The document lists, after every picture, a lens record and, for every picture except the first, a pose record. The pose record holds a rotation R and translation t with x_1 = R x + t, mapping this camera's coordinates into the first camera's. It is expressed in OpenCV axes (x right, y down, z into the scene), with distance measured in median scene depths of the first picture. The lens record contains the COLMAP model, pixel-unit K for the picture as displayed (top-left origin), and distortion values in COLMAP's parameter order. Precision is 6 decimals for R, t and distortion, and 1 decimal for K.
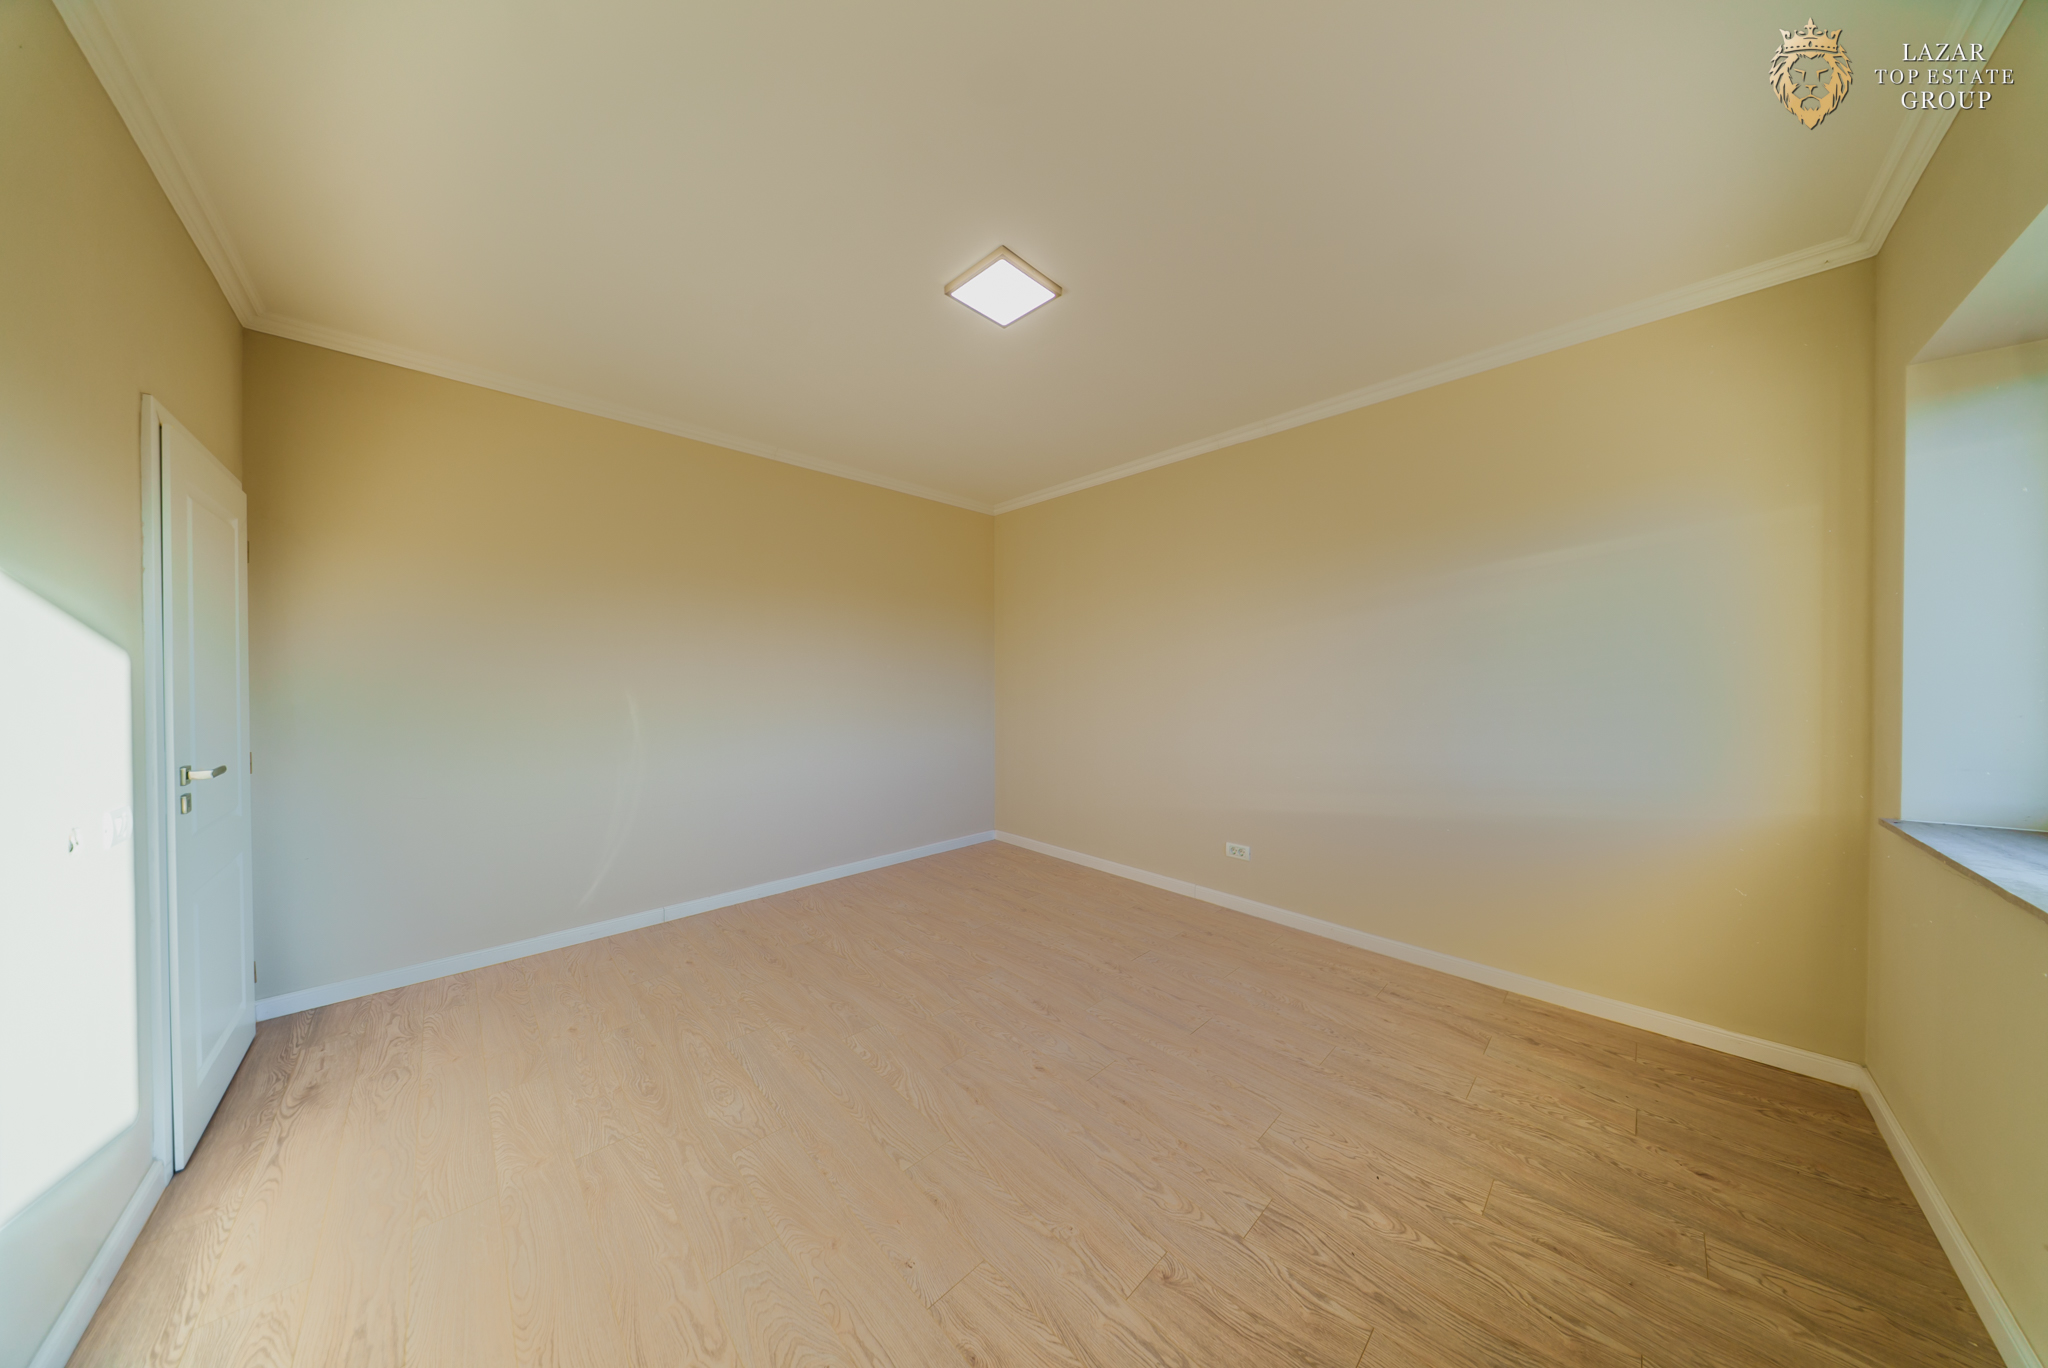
lens RADIAL K [[601.9, 0, 1028.9], [0, 601.9, 681.0], [0, 0, 1]] dist [0.011335, -0.003901]
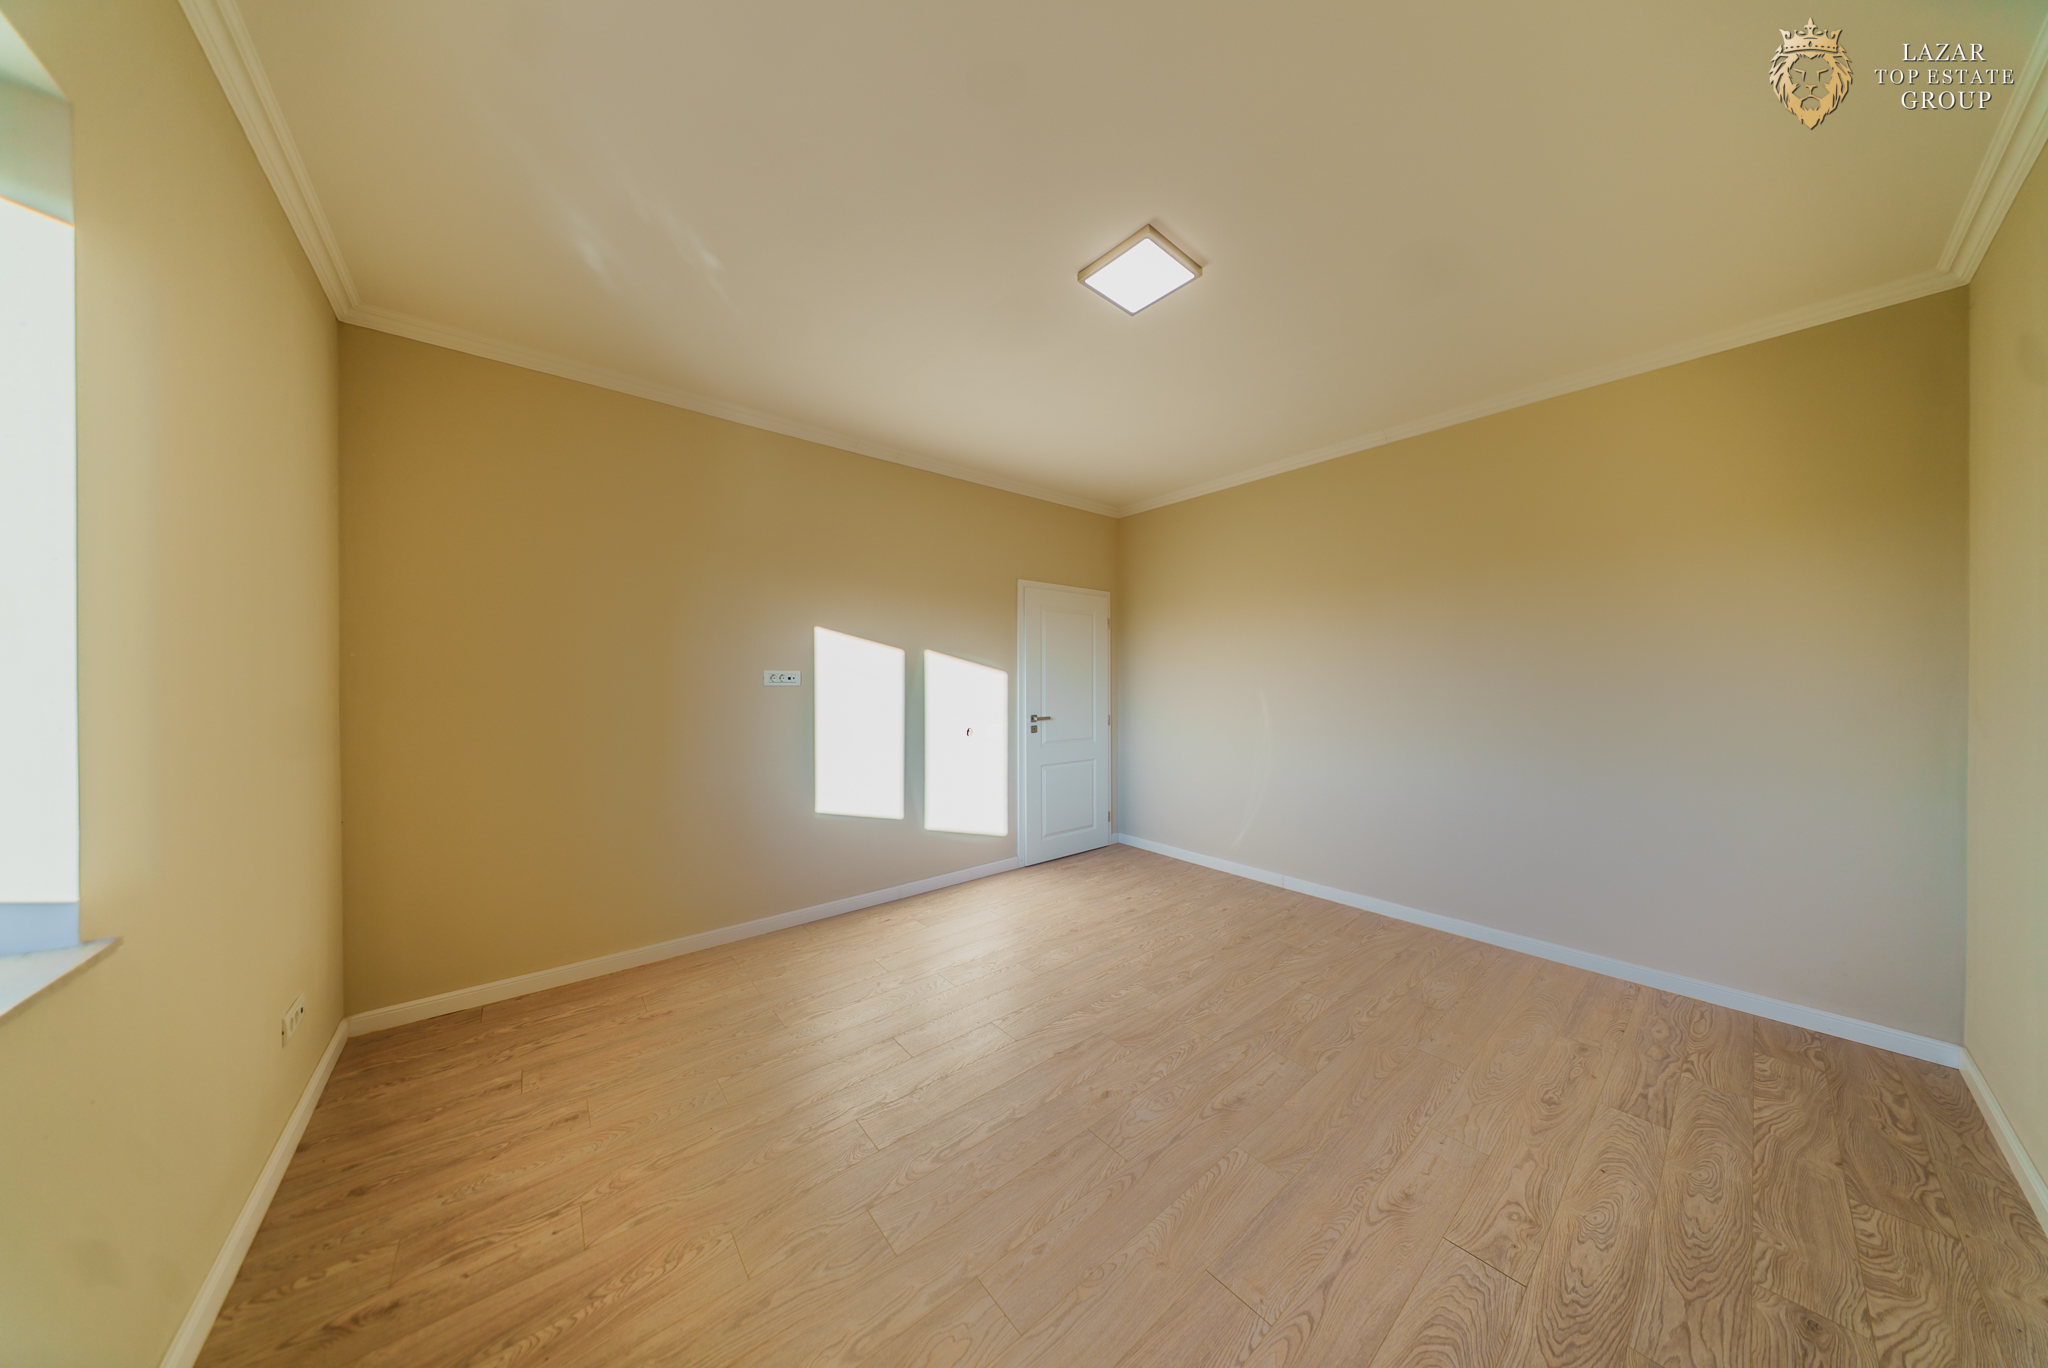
lens RADIAL K [[601.9, 0, 1028.9], [0, 601.9, 681.0], [0, 0, 1]] dist [0.011335, -0.003901]
pose [[-0.076402, -0.000930, -0.997077, 1.015457], [-0.003363, 0.999994, -0.000675, -0.003504], [0.997071, 0.003302, -0.076405, 0.994156]]
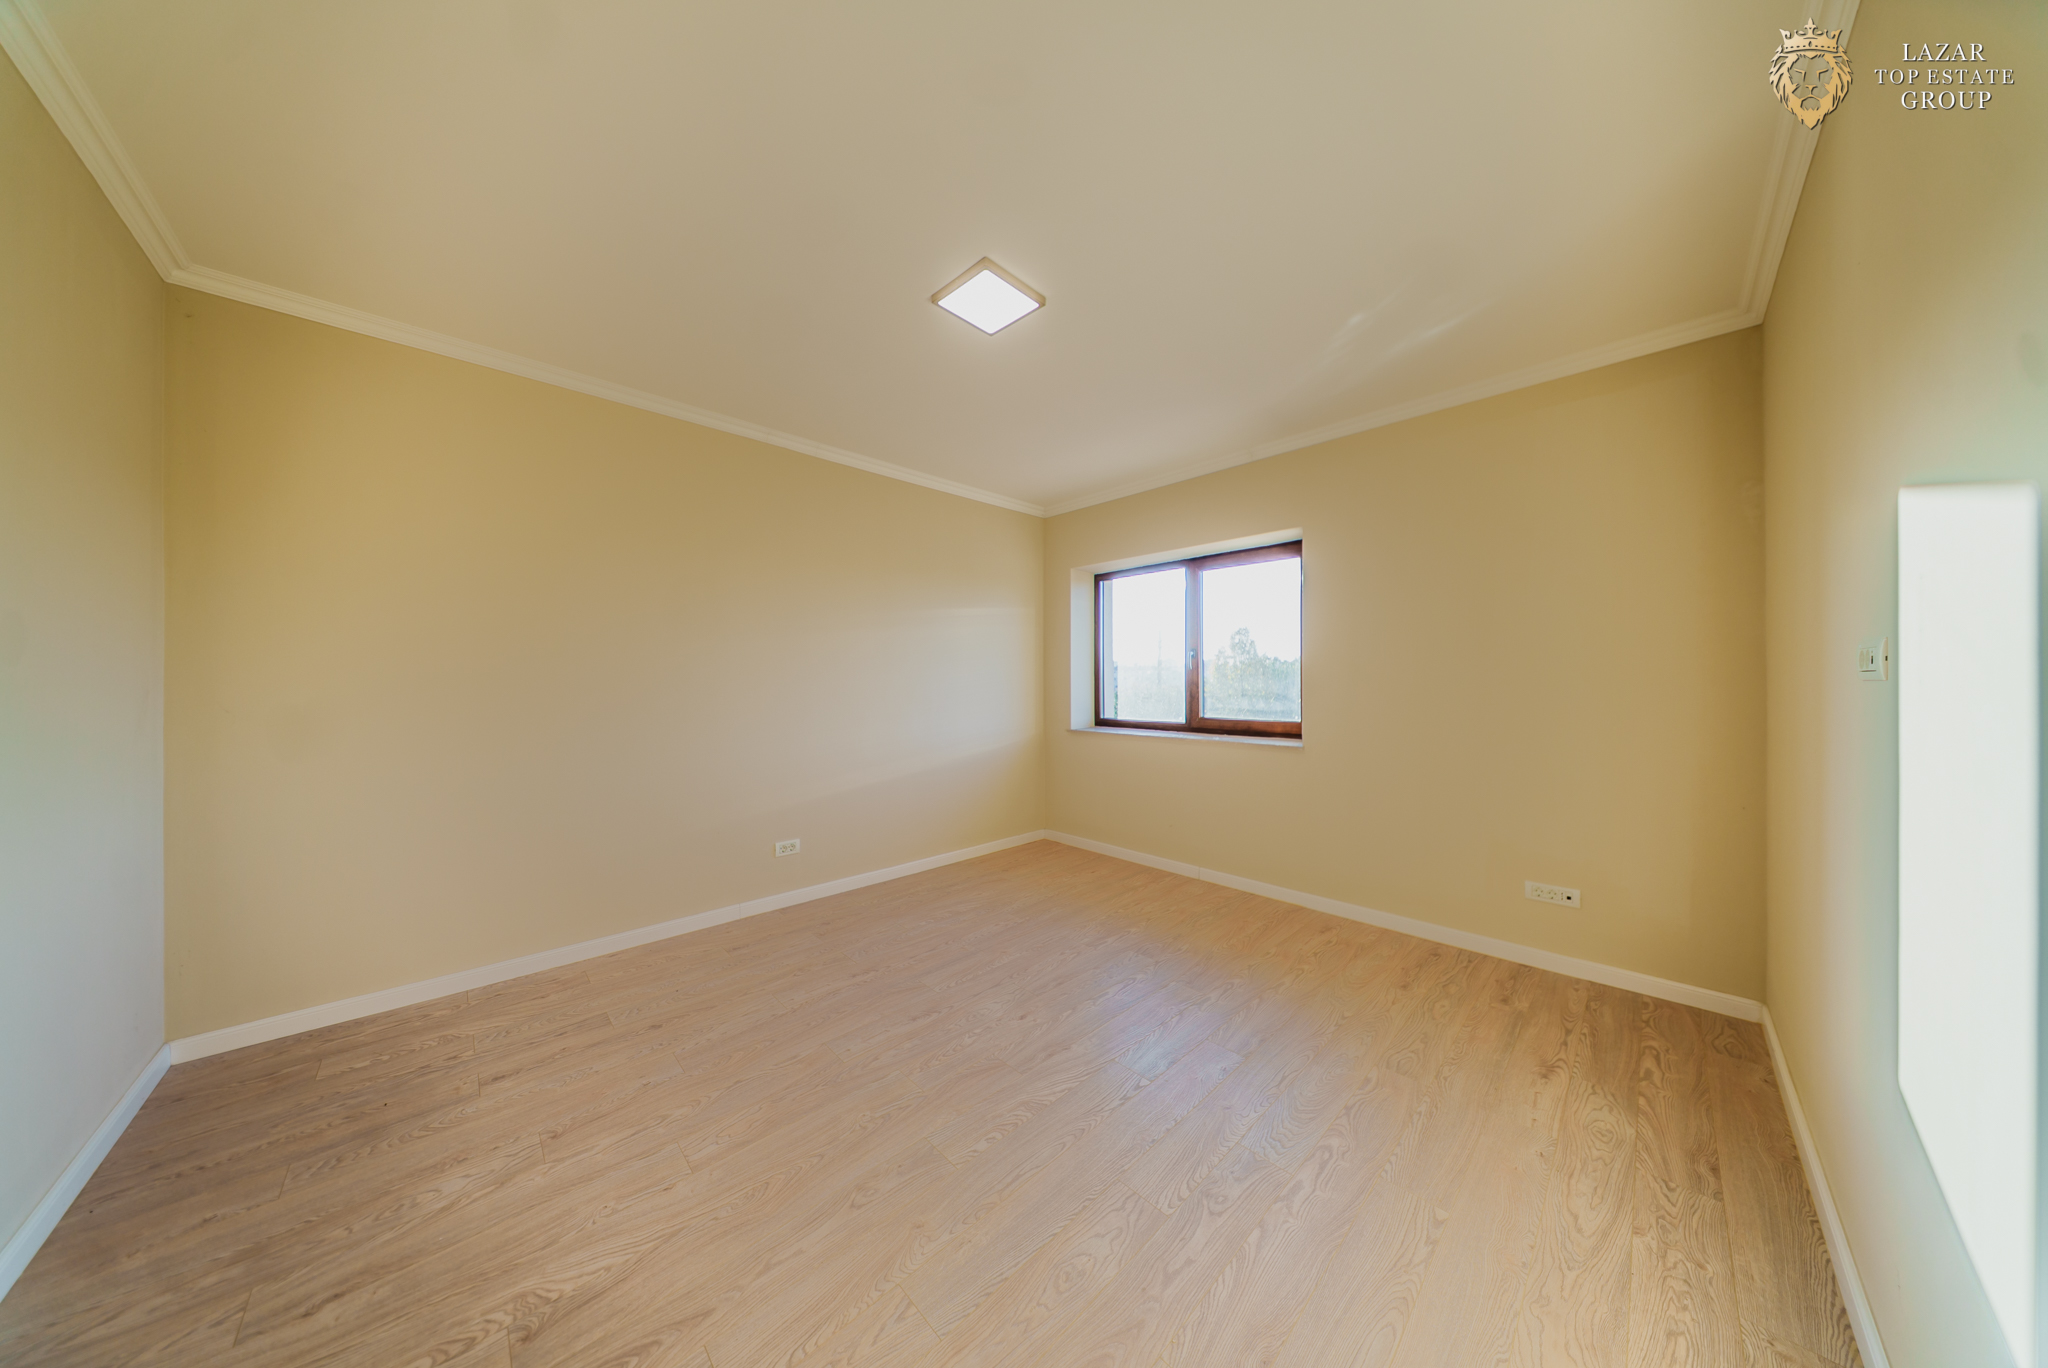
lens RADIAL K [[601.9, 0, 1028.9], [0, 601.9, 681.0], [0, 0, 1]] dist [0.011335, -0.003901]
pose [[0.004560, 0.000575, 0.999989, -1.175751], [0.006611, 0.999978, -0.000605, 0.006652], [-0.999968, 0.006613, 0.004556, 1.024532]]
